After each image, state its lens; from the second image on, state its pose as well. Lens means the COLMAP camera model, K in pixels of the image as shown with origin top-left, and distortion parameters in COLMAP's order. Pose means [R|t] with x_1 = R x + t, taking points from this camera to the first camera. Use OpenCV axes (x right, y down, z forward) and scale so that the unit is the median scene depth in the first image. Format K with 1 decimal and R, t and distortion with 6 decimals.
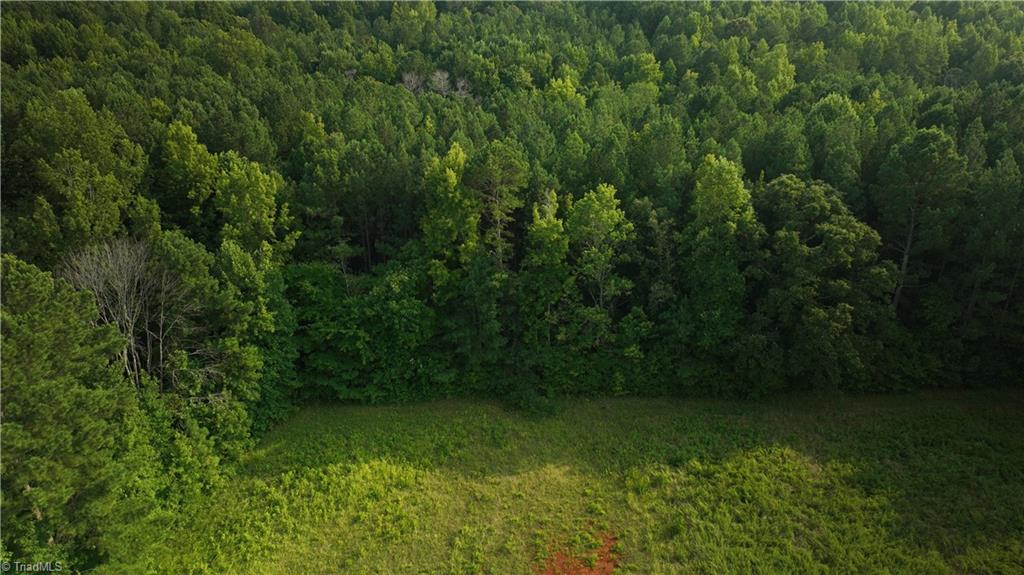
lens RADIAL K [[736.1, 0, 507.5], [0, 736.1, 287.3], [0, 0, 1]] dist [-0.002908, 0.016899]
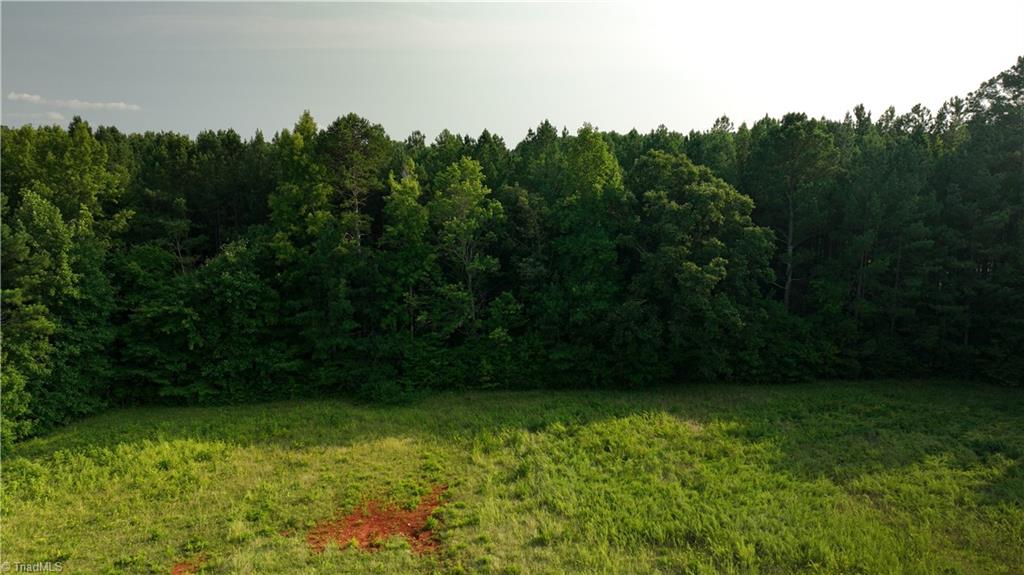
lens RADIAL K [[736.1, 0, 513.4], [0, 736.1, 288.0], [0, 0, 1]] dist [-0.002908, 0.016899]
pose [[0.997725, -0.000069, 0.067412, 0.128167], [0.016749, 0.968896, -0.246902, 0.259179], [-0.065298, 0.247470, 0.966693, 0.123405]]
